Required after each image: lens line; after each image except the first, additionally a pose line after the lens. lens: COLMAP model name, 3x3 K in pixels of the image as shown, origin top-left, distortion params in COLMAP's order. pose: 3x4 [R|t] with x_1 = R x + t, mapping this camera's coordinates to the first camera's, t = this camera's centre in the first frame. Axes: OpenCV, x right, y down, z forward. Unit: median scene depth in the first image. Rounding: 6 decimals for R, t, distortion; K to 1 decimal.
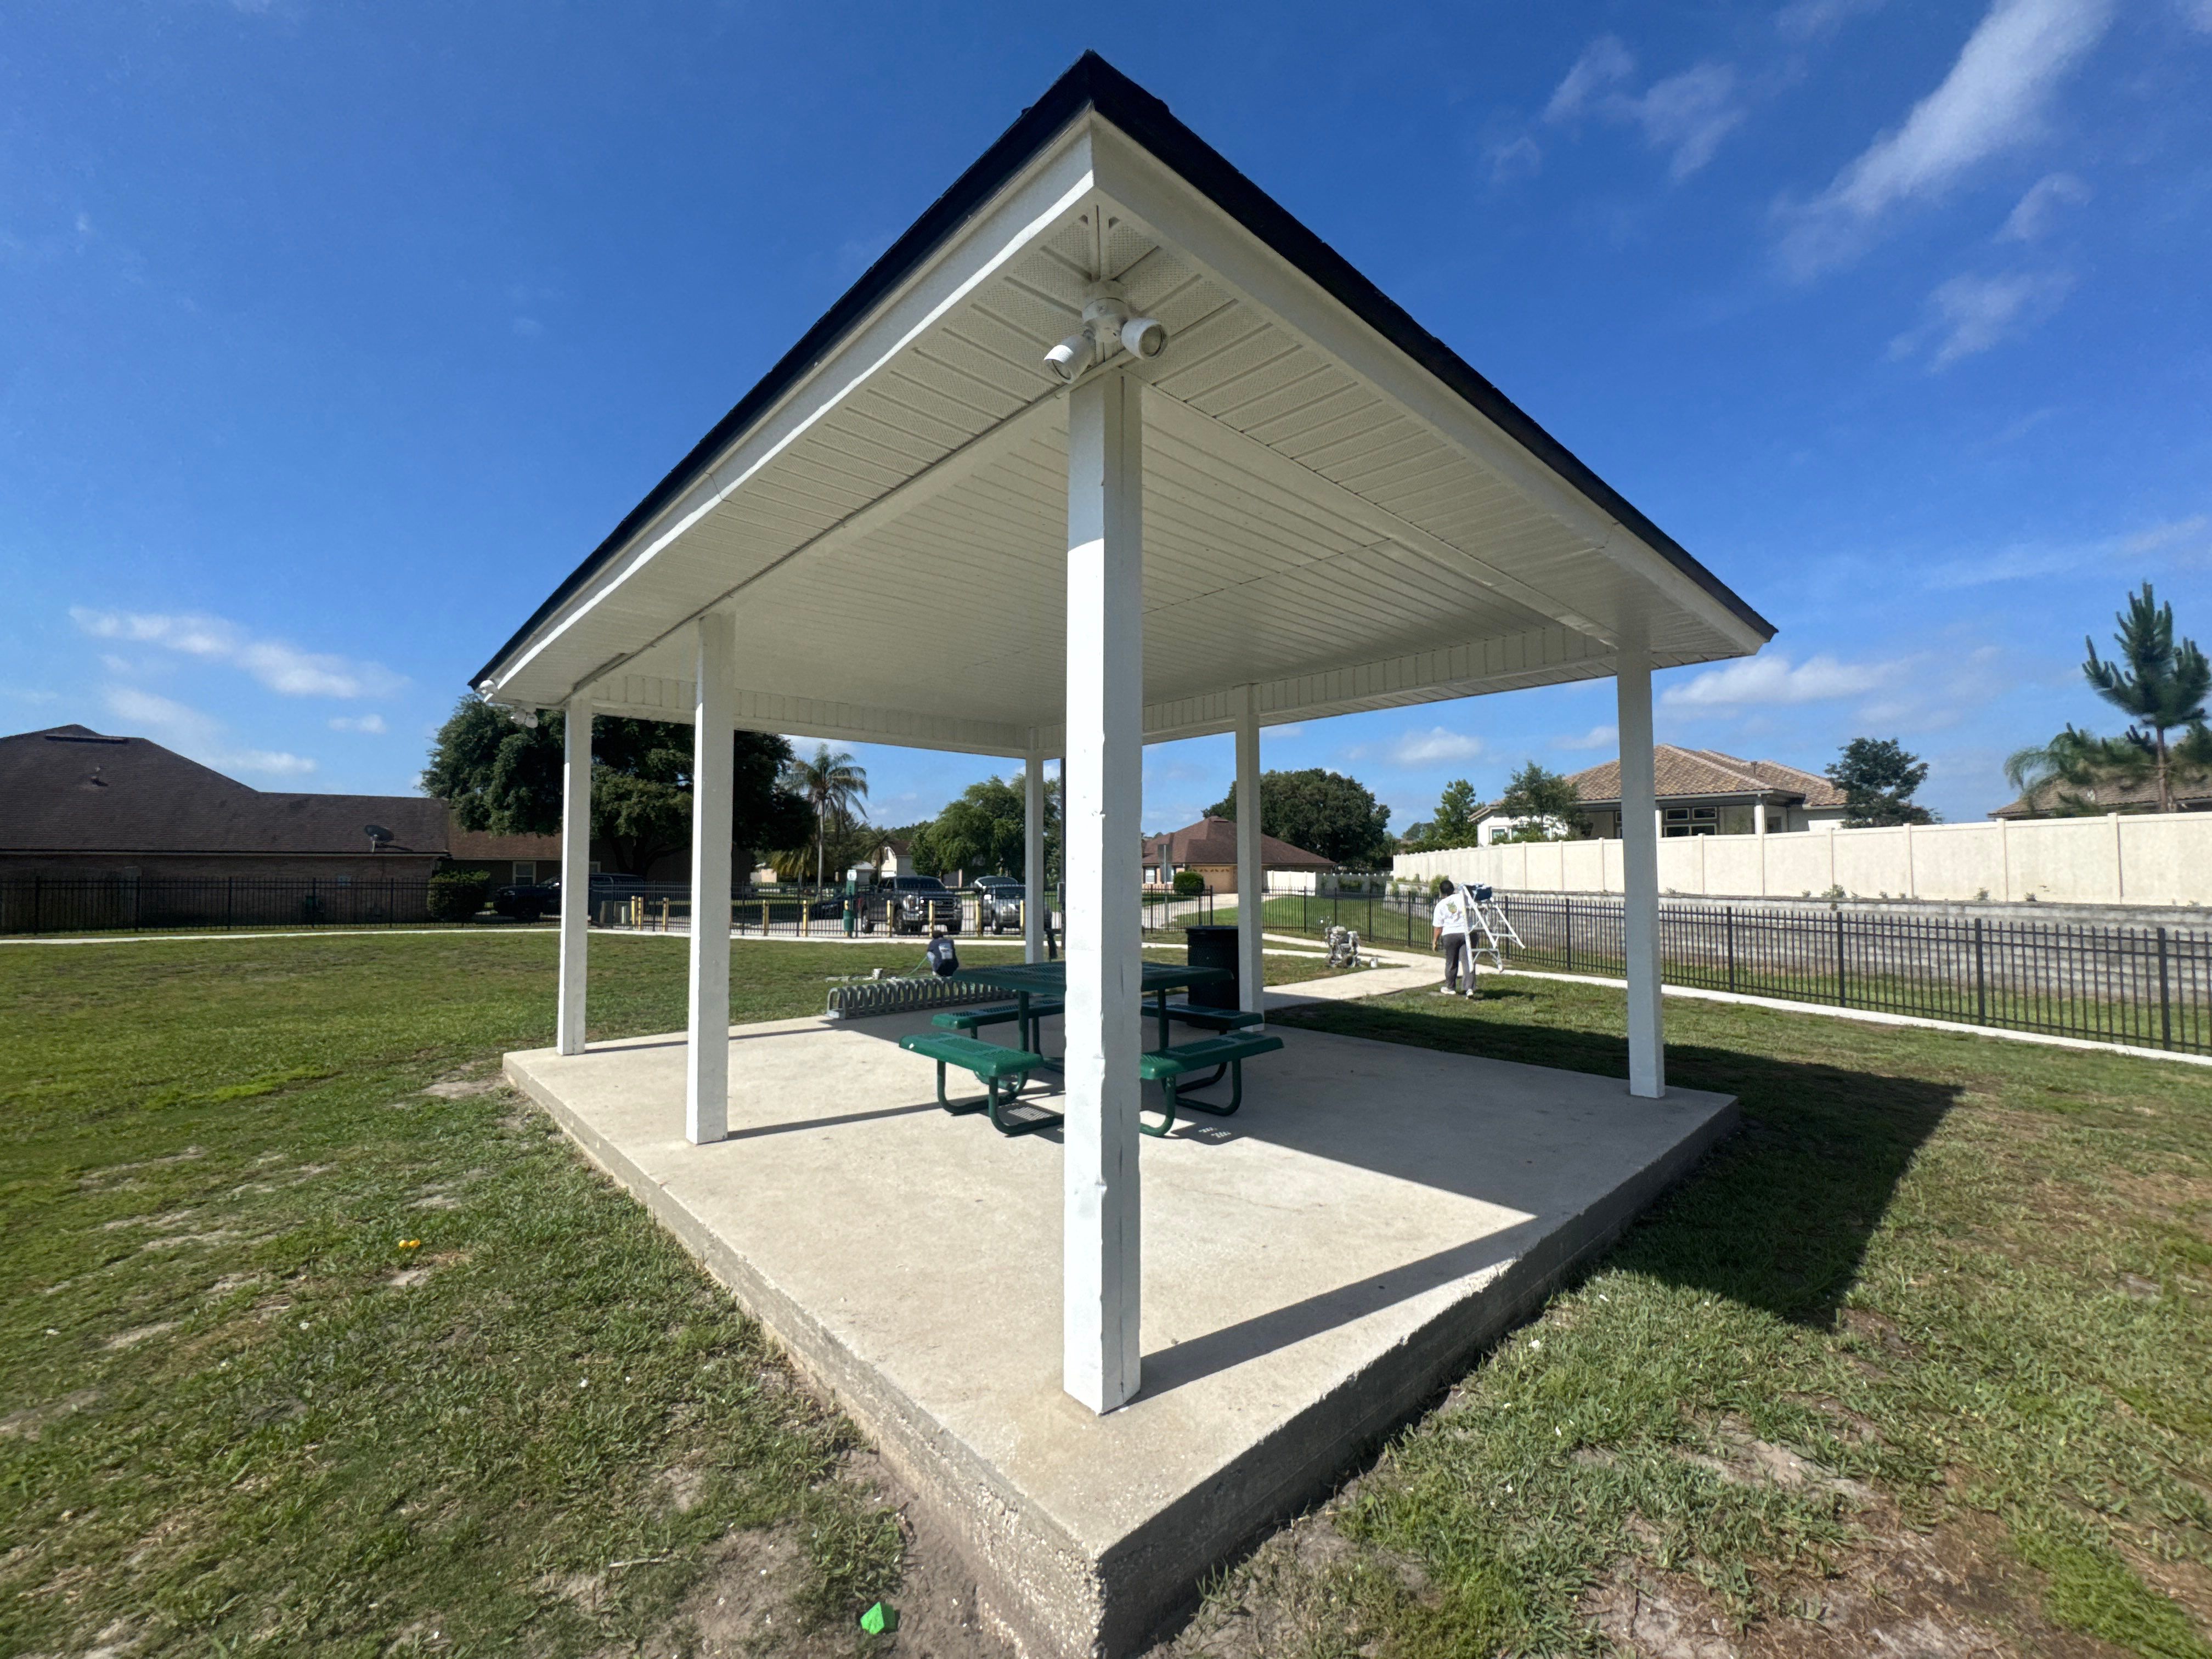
lens RADIAL K [[880.9, 0, 1102.2], [0, 880.9, 826.6], [0, 0, 1]] dist [-0.003422, 0.001046]
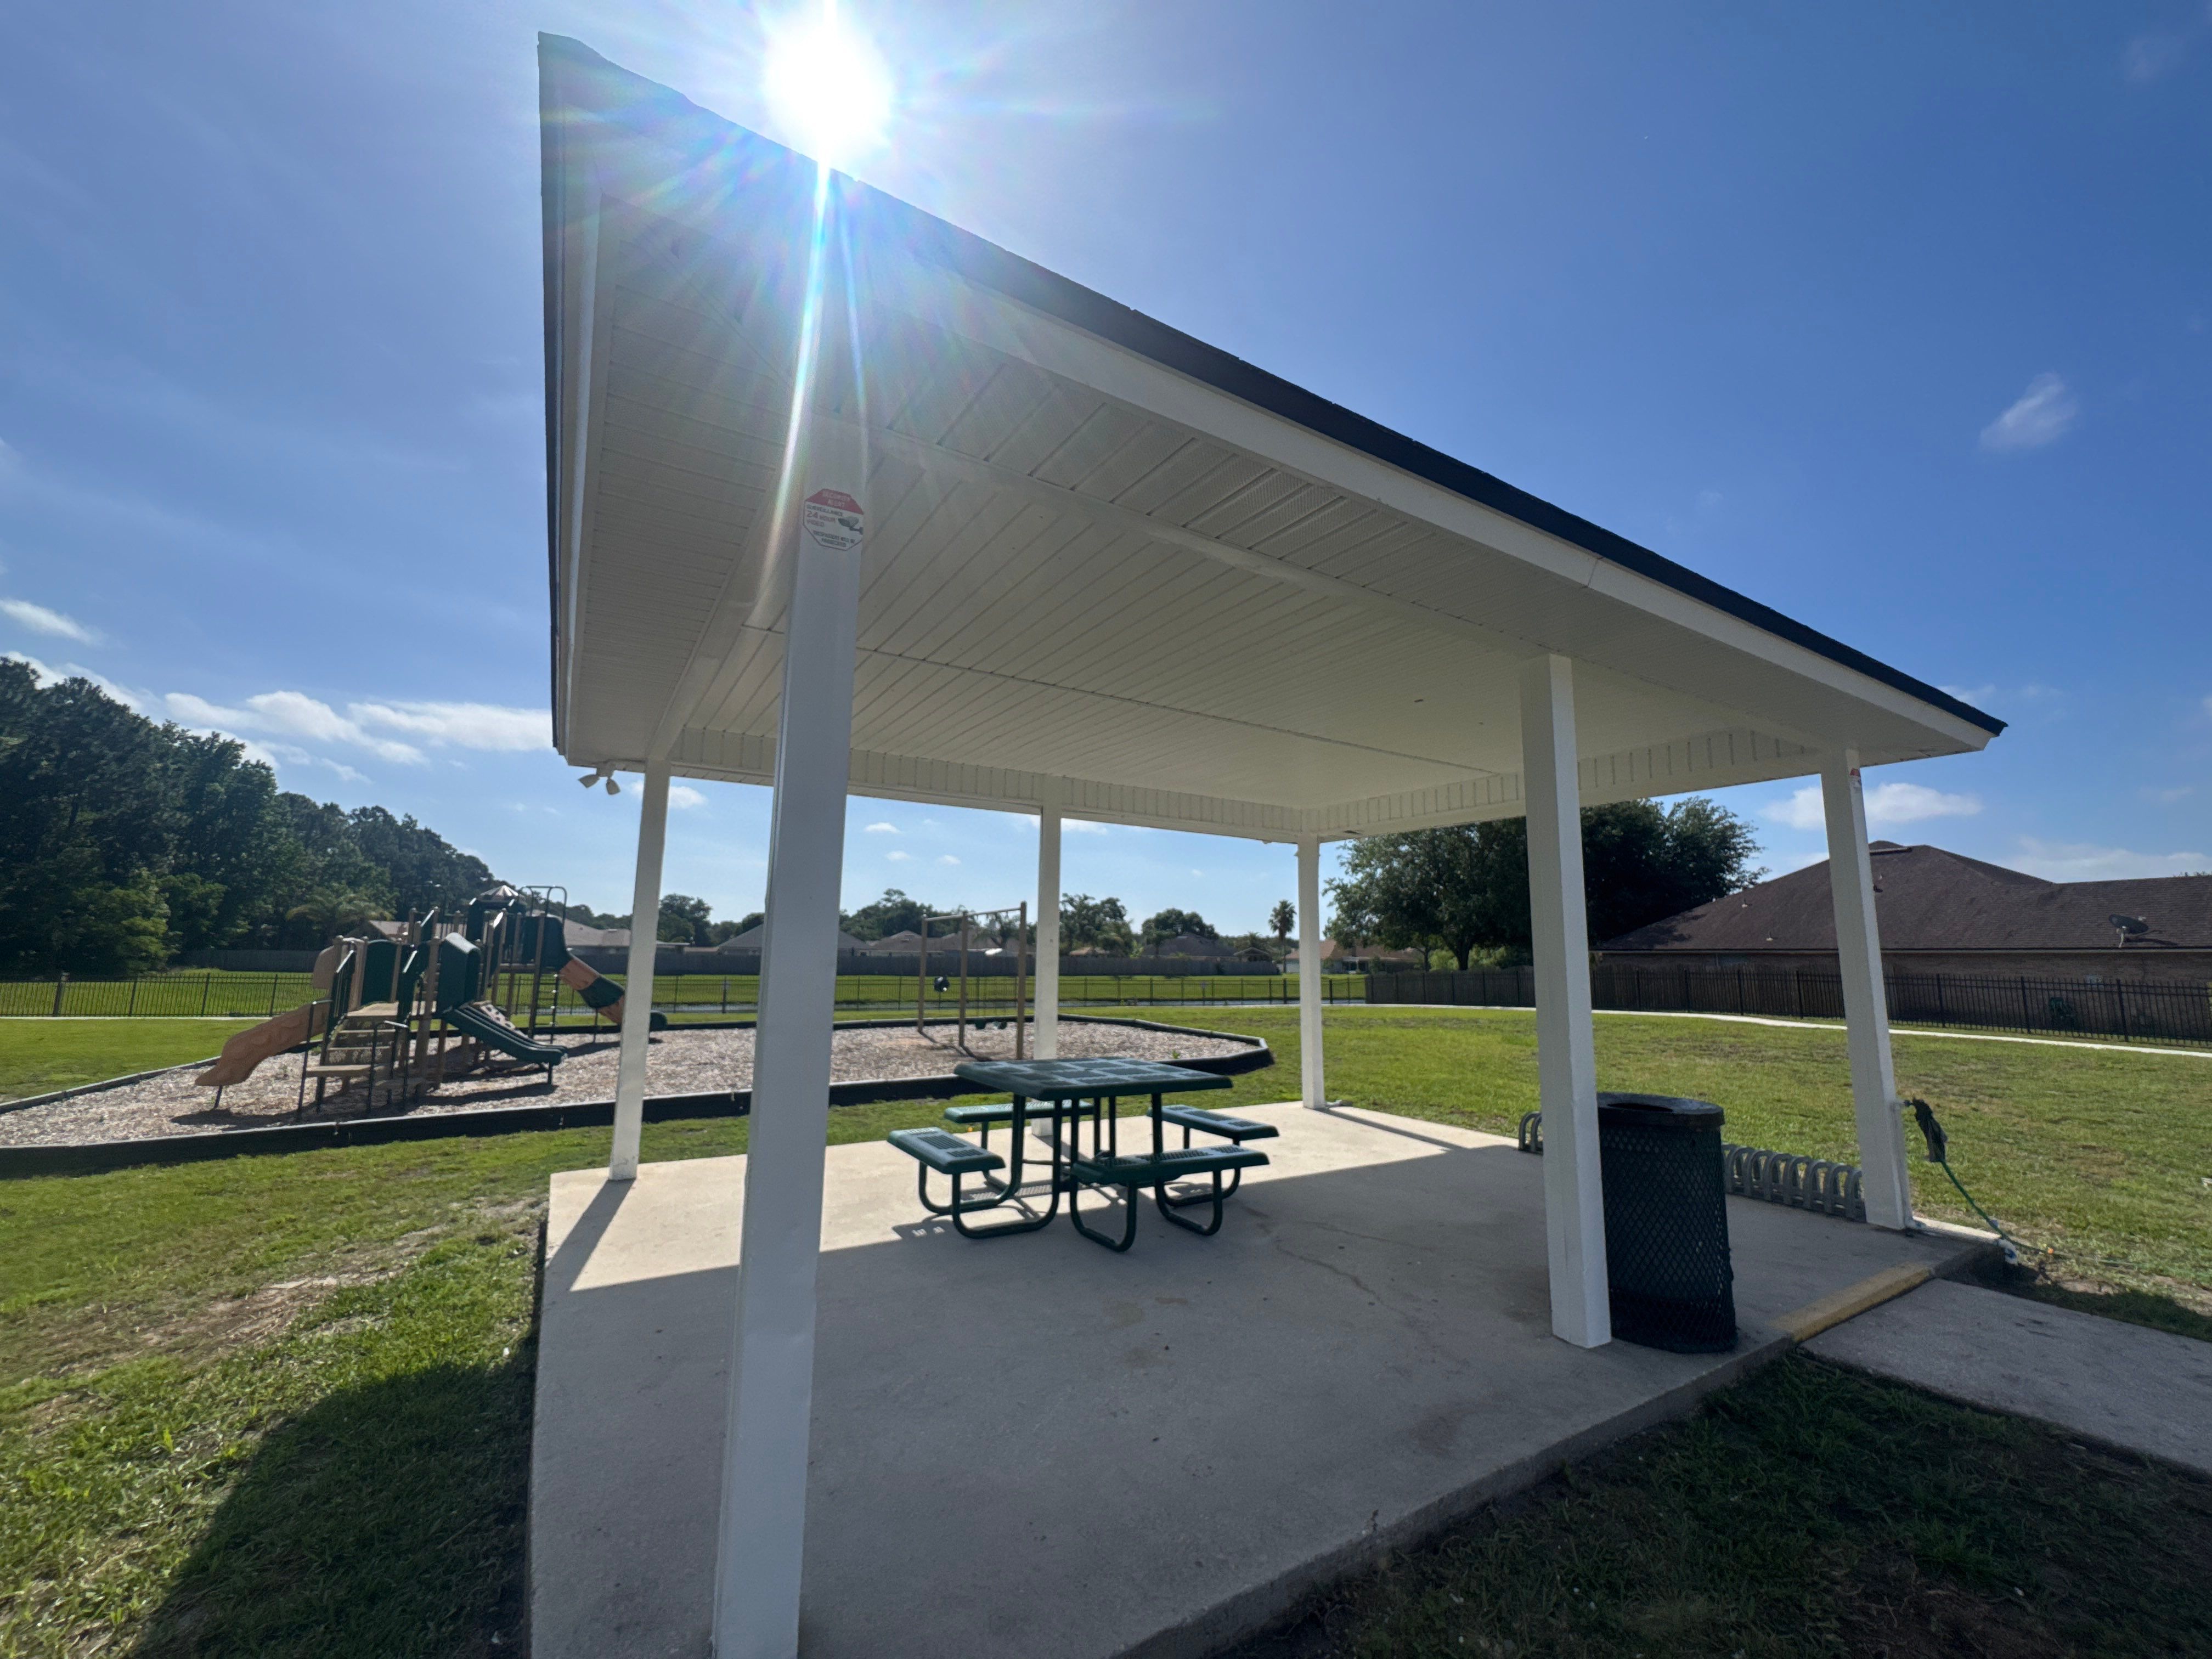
lens RADIAL K [[880.9, 0, 1108.5], [0, 880.9, 827.9], [0, 0, 1]] dist [-0.003422, 0.001046]
pose [[-0.187040, -0.143364, -0.971835, 0.400512], [0.036783, 0.987578, -0.152765, 0.019343], [0.981663, -0.064320, -0.179443, 0.489547]]
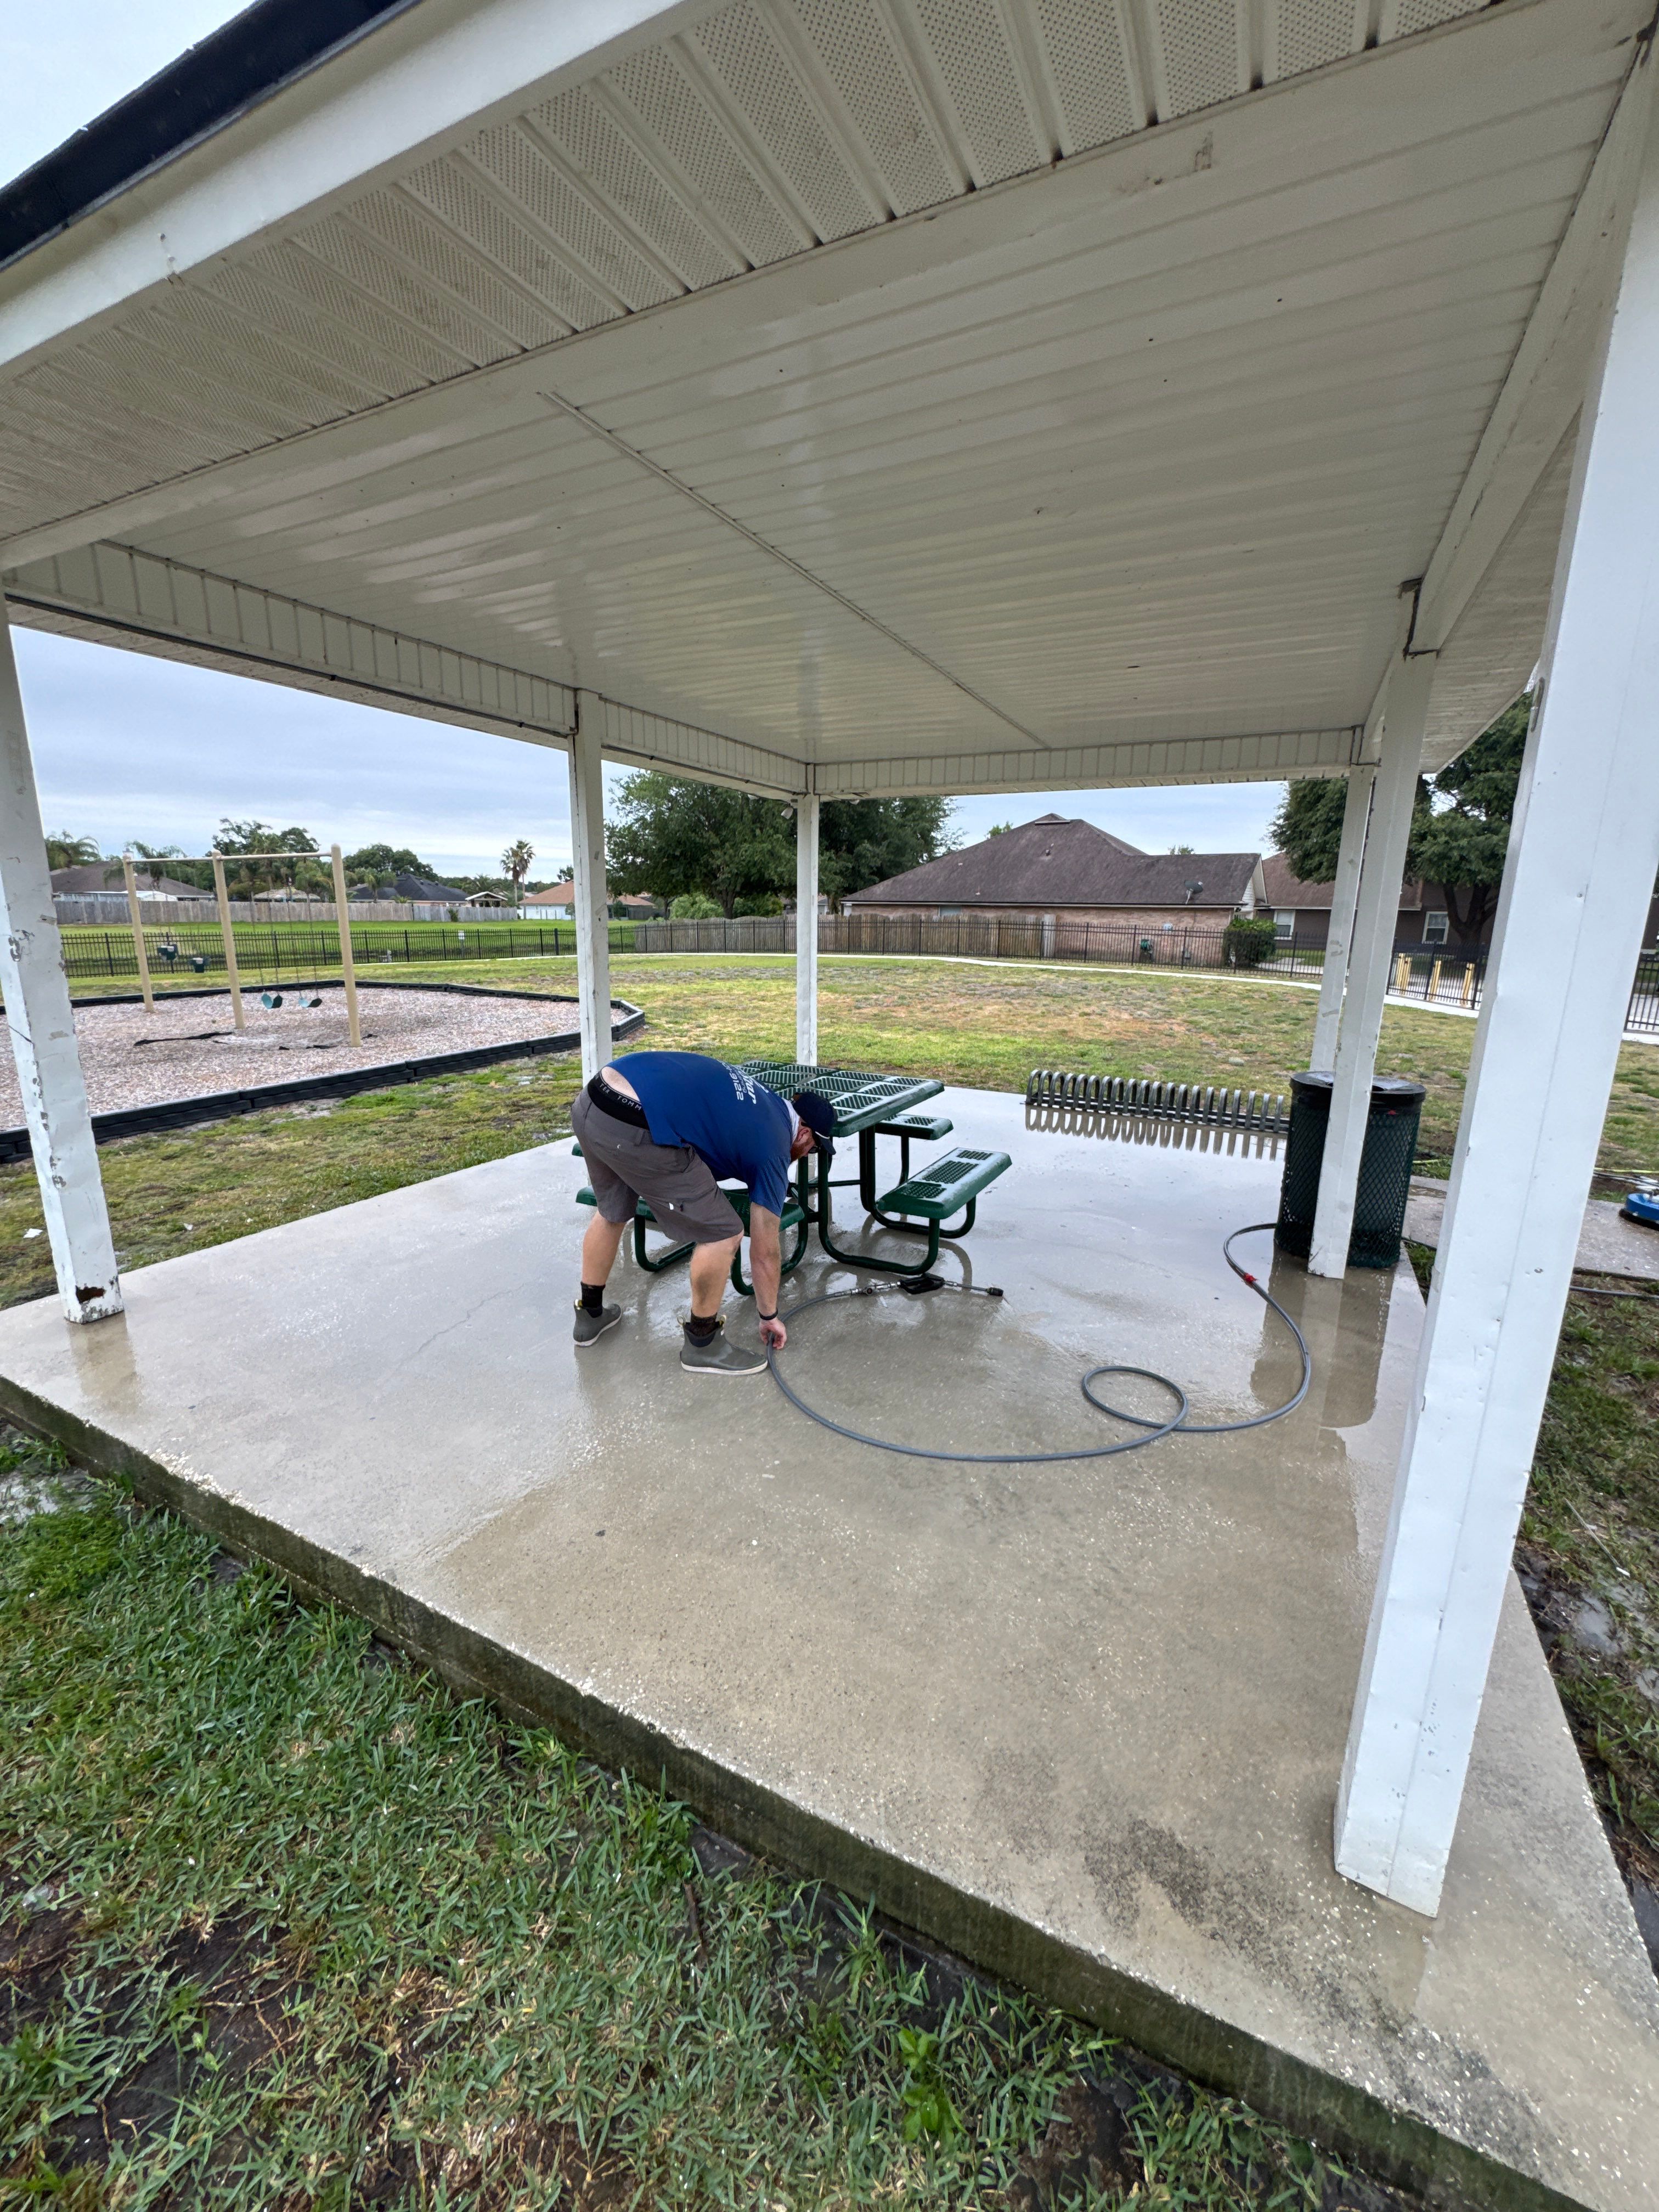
lens RADIAL K [[880.9, 0, 834.0], [0, 880.9, 1102.5], [0, 0, 1]] dist [-0.003422, 0.001046]
pose [[0.347632, 0.209330, -0.913966, 0.321965], [0.030293, 0.971744, 0.234085, -0.006732], [0.937142, -0.109062, 0.331468, 0.311409]]
